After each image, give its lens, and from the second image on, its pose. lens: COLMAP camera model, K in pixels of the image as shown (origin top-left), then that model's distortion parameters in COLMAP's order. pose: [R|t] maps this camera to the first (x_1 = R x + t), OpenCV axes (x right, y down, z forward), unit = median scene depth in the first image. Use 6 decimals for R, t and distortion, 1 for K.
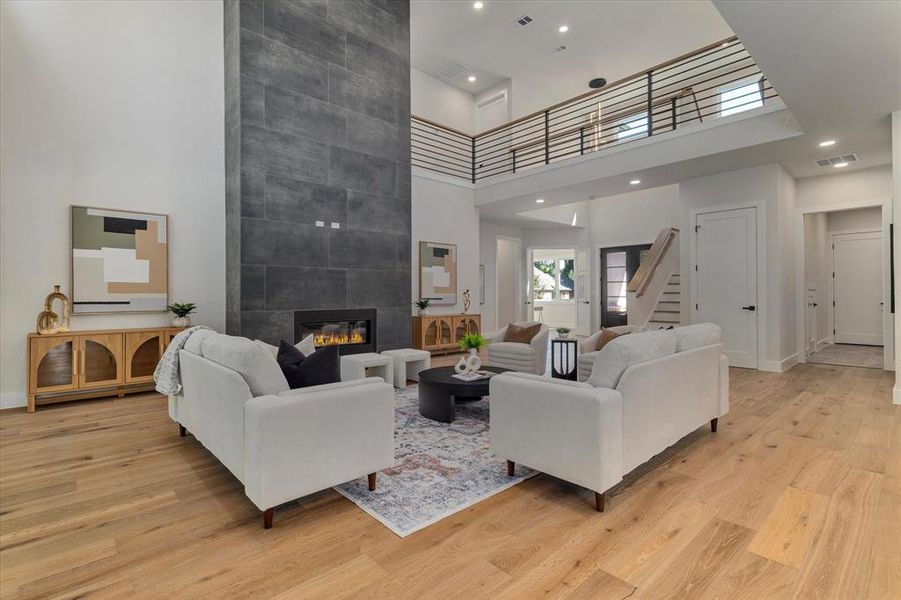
lens RADIAL K [[428.0, 0, 448.9], [0, 428.0, 295.0], [0, 0, 1]] dist [-0.001130, -0.000582]
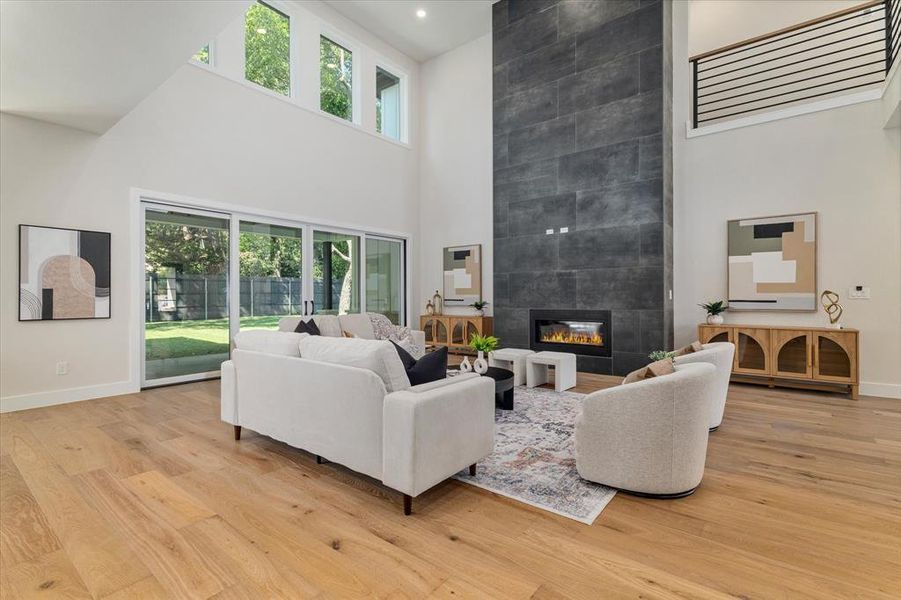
lens RADIAL K [[420.1, 0, 448.4], [0, 420.1, 294.5], [0, 0, 1]] dist [0.001750, 0.000408]
pose [[0.160522, 0.000233, -0.987032, 0.747017], [0.001218, 0.999999, 0.000434, -0.004129], [0.987031, -0.001272, 0.160522, 0.574819]]
